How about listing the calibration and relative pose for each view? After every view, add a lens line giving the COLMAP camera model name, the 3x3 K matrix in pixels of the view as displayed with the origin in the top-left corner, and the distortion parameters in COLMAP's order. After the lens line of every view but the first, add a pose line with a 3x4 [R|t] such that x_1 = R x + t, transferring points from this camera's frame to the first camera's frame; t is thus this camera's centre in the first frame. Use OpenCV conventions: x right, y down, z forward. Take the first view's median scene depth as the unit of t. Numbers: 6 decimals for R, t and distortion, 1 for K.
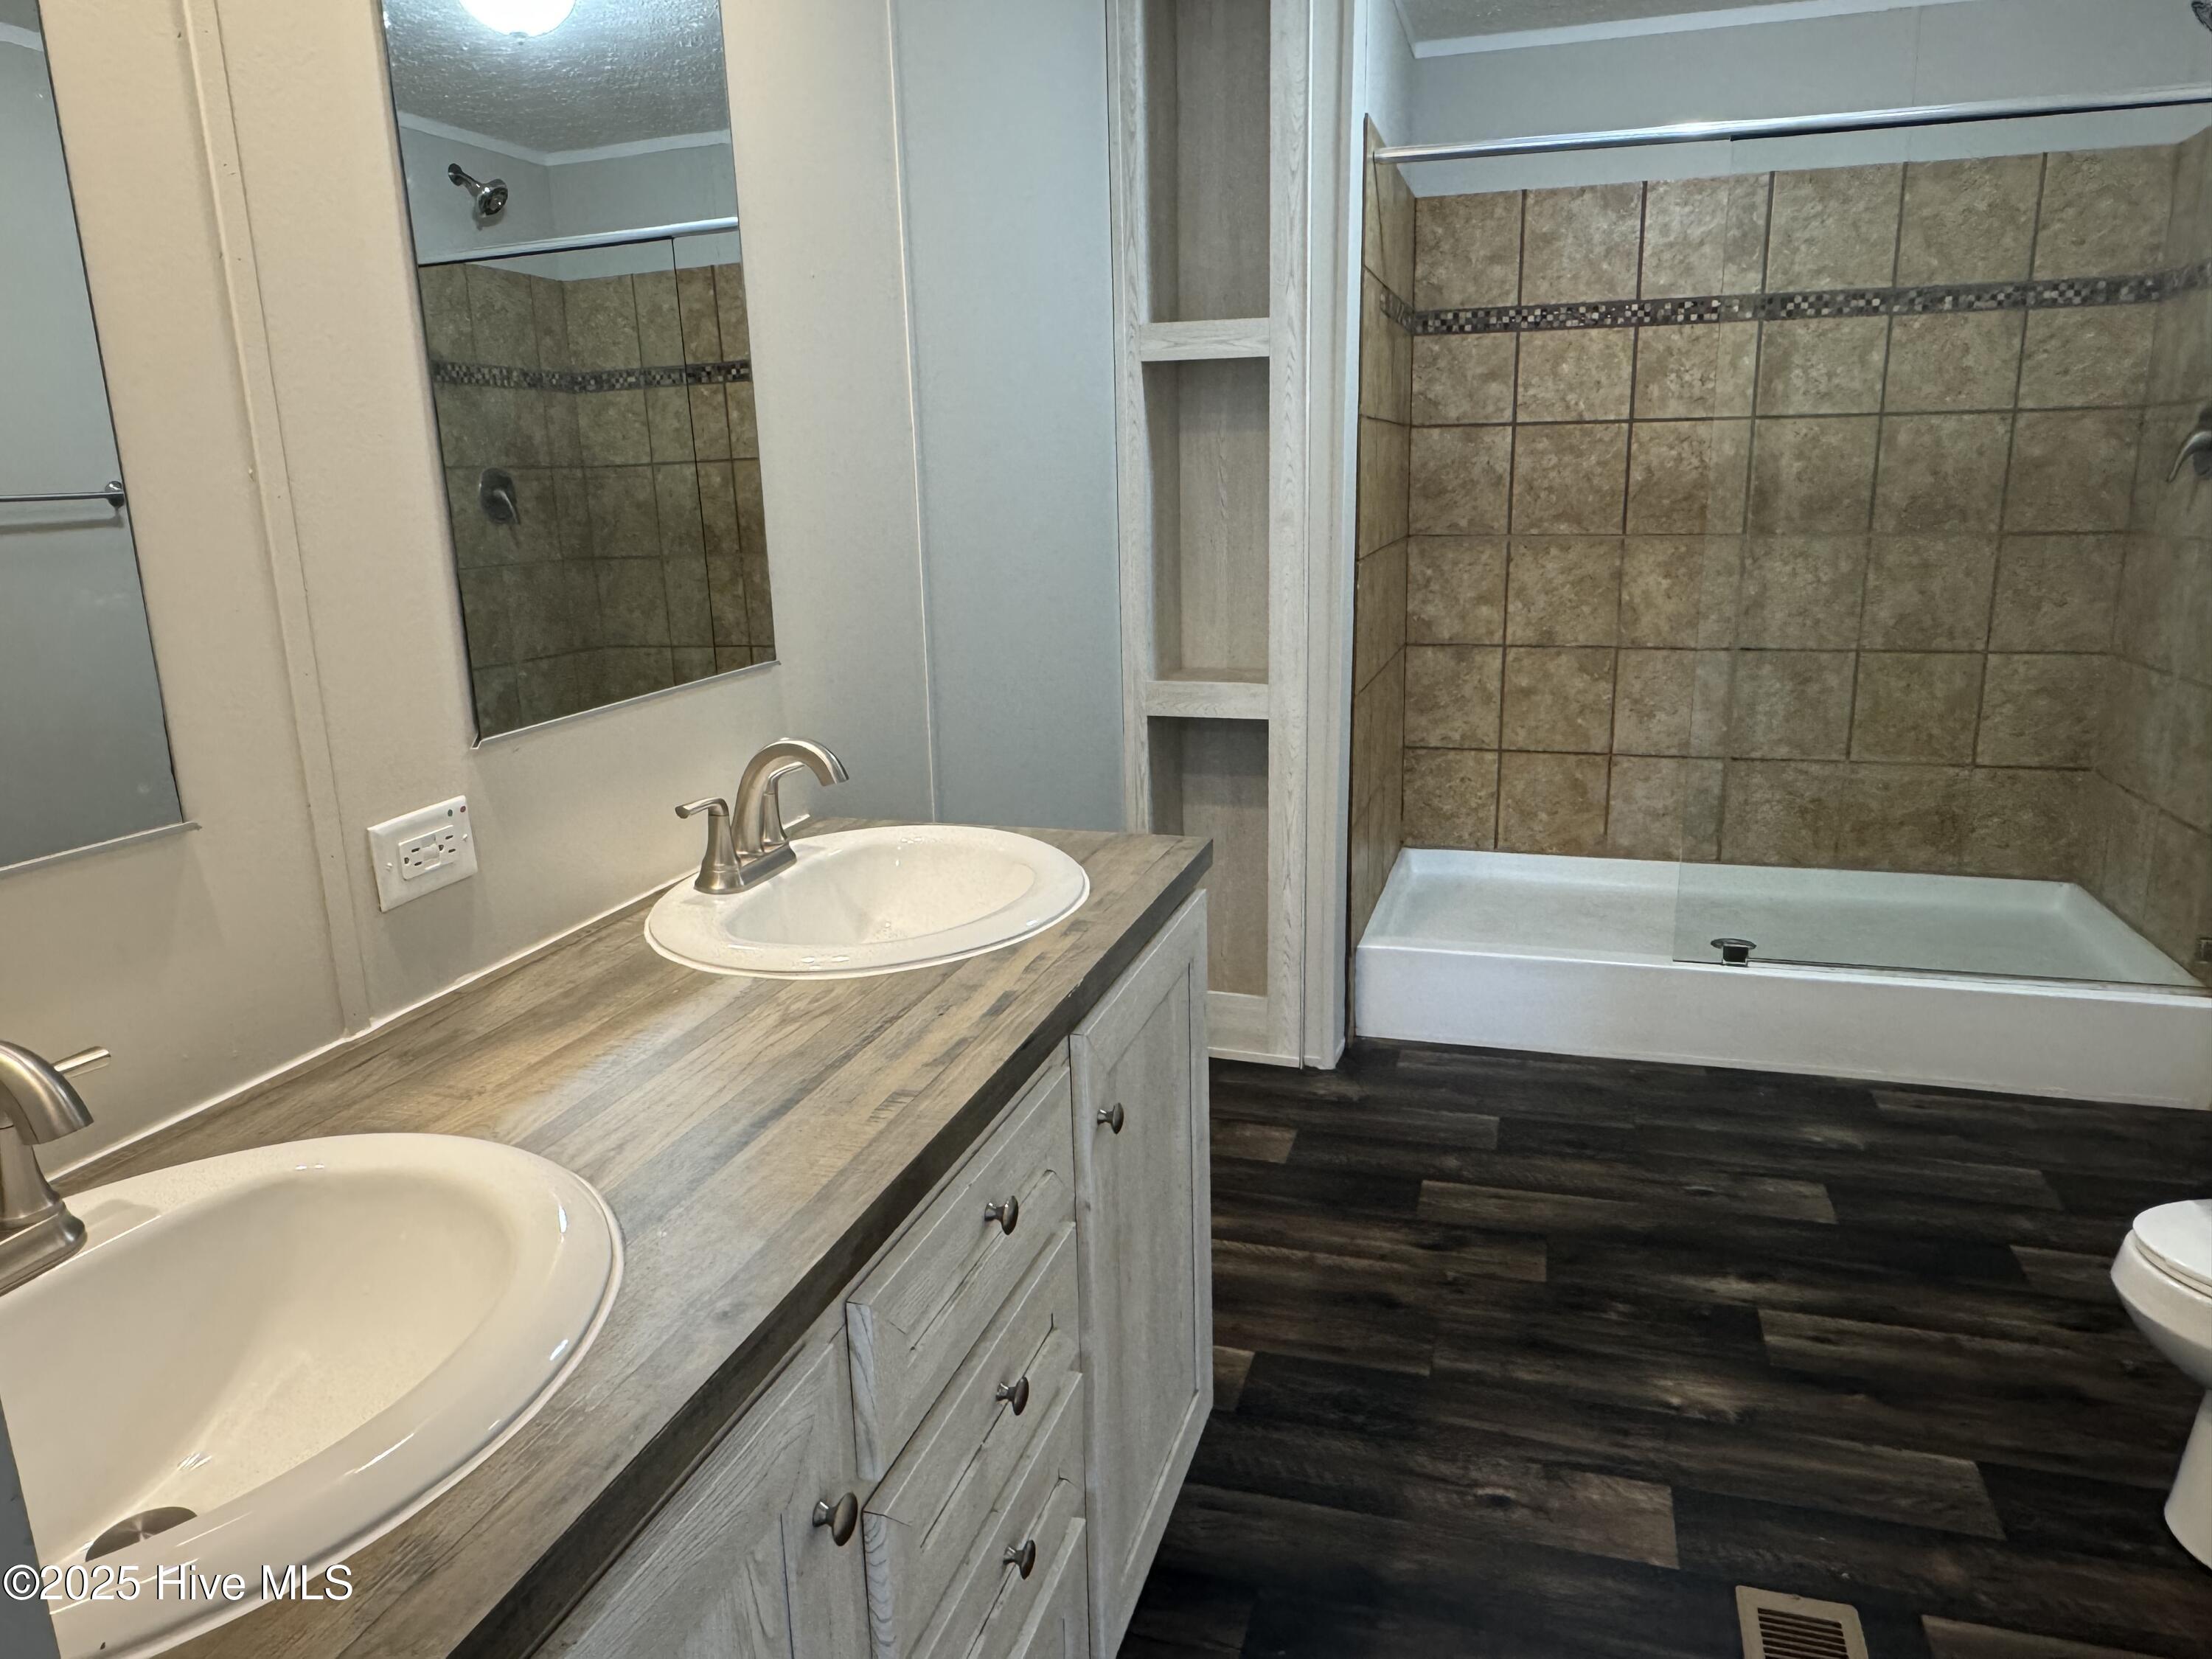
lens RADIAL K [[1512.8, 0, 1094.0], [0, 1512.8, 818.9], [0, 0, 1]] dist [-0.003684, 0.007487]
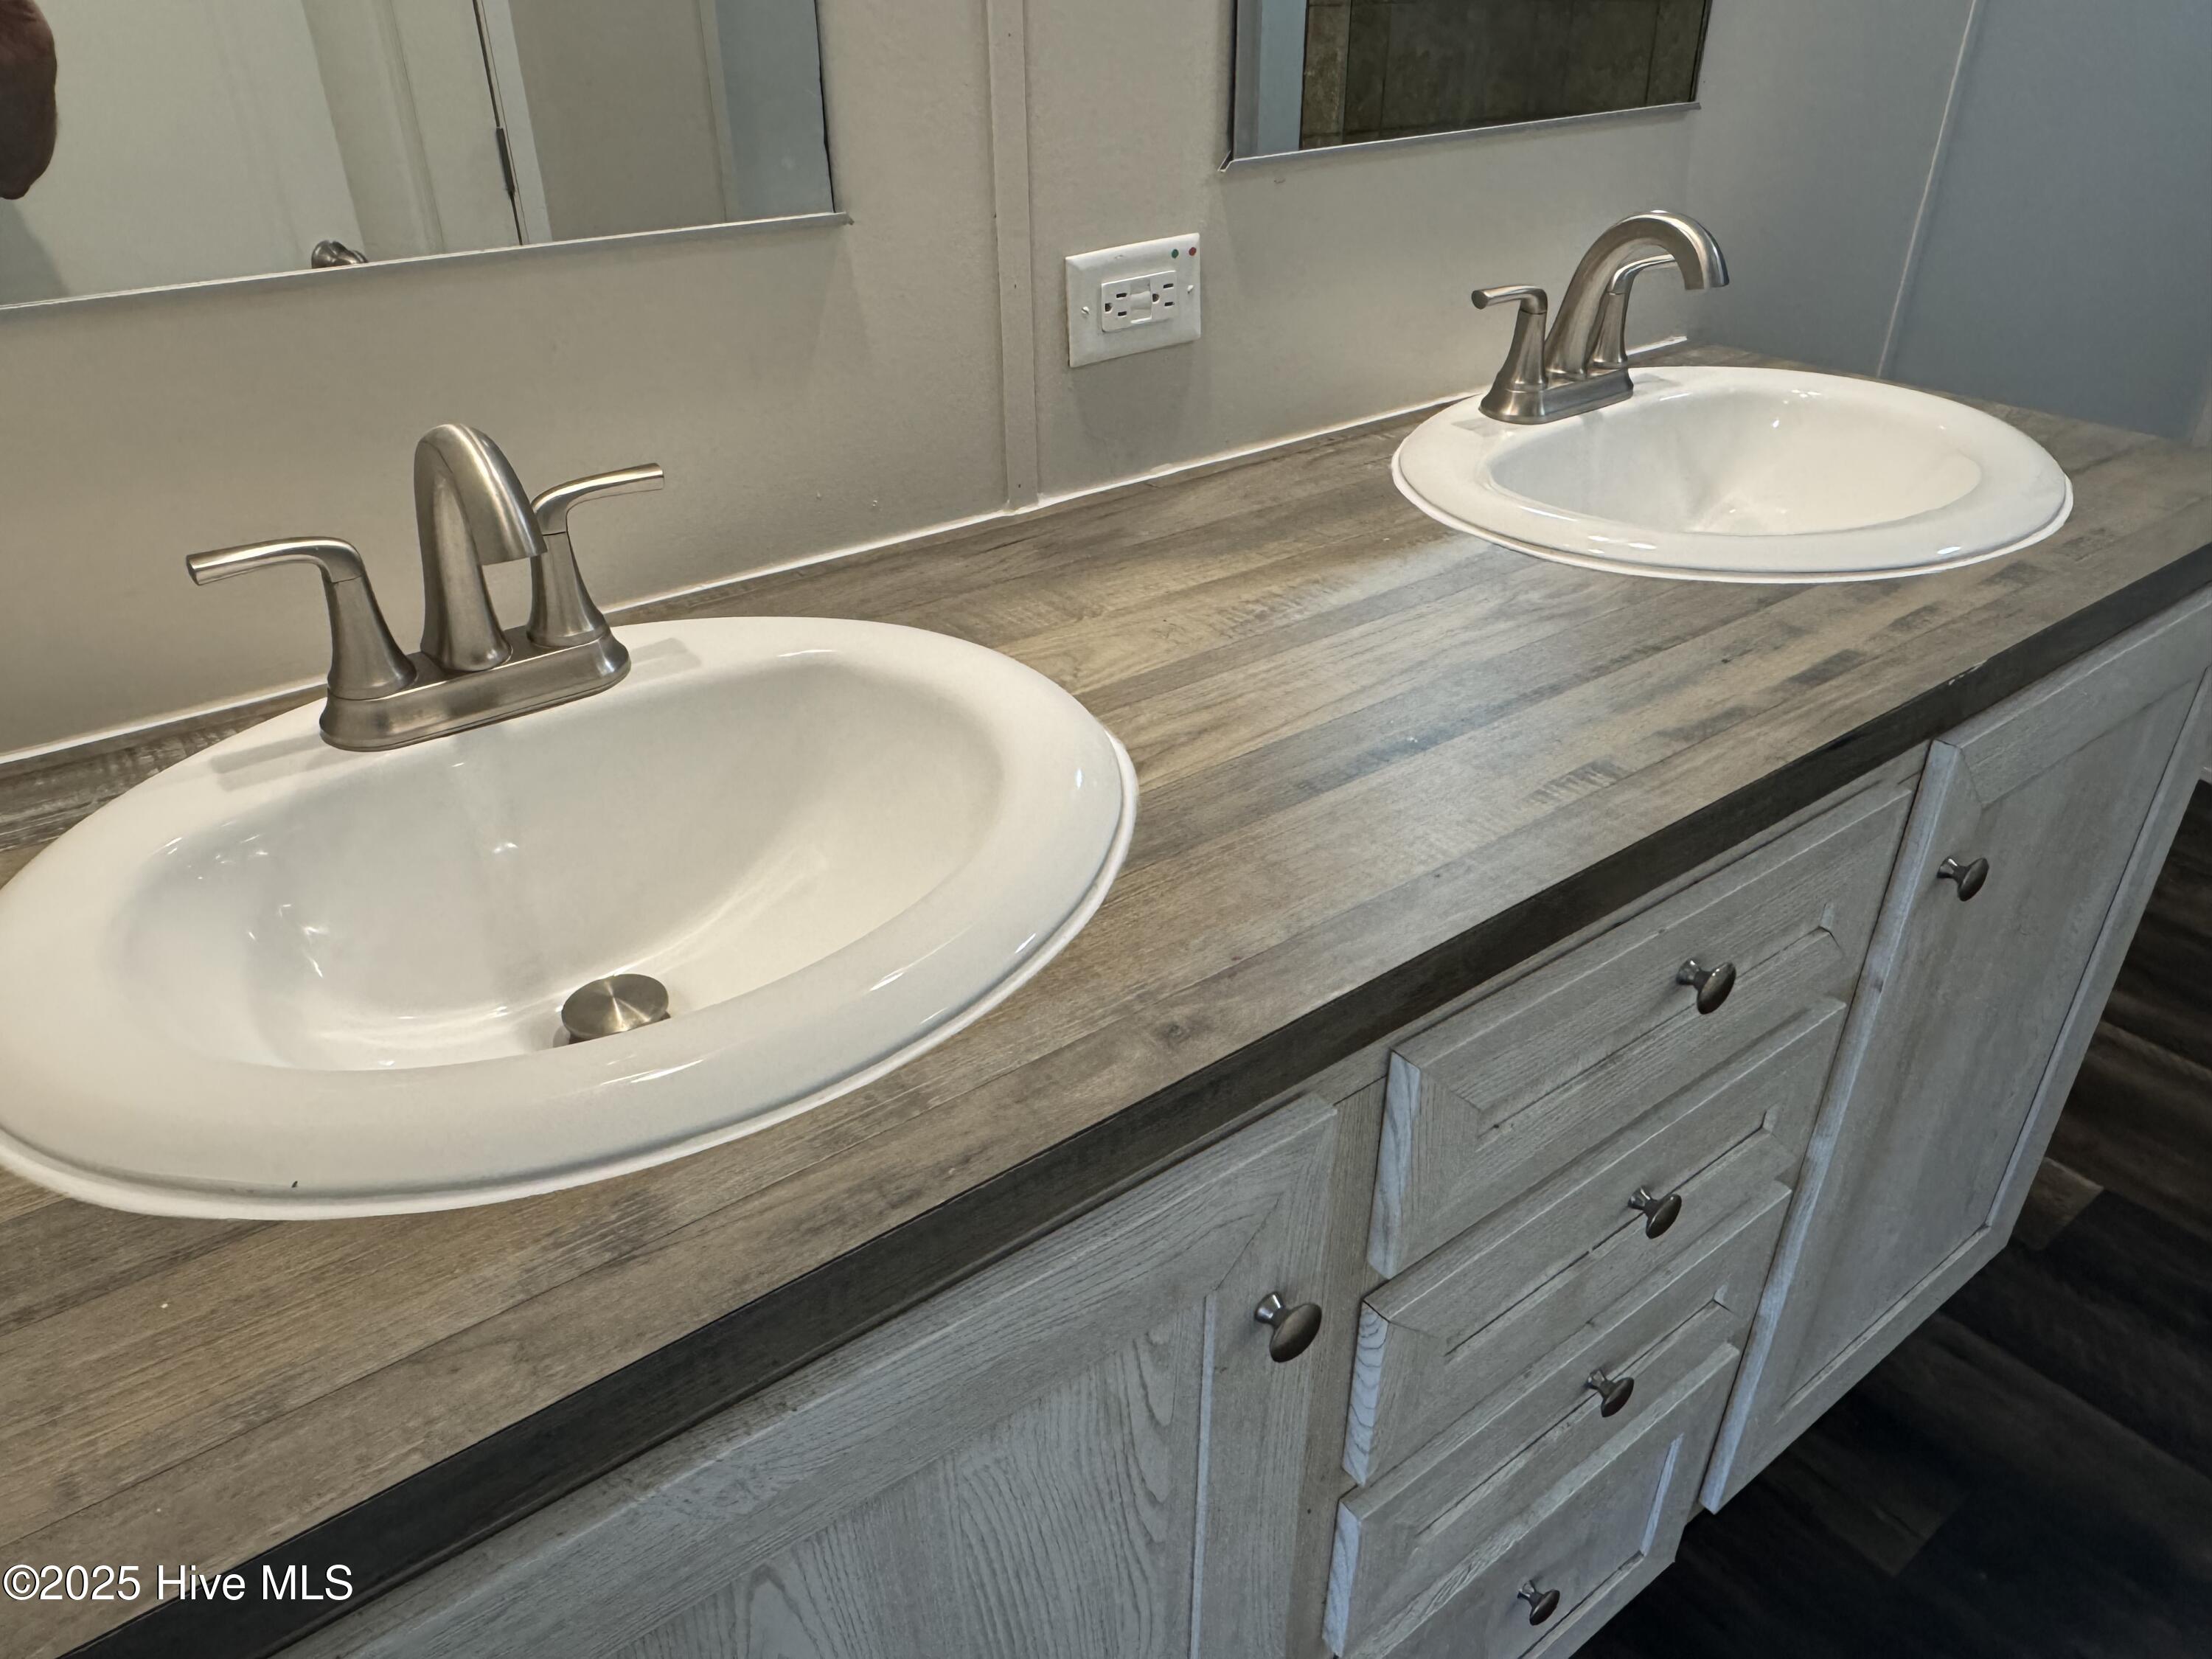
lens RADIAL K [[1512.8, 0, 1074.7], [0, 1512.8, 837.0], [0, 0, 1]] dist [-0.003684, 0.007487]
pose [[0.809210, 0.314197, -0.496447, 0.028400], [-0.142050, 0.924549, 0.353597, 0.008114], [0.570089, -0.215613, 0.792786, 0.378923]]
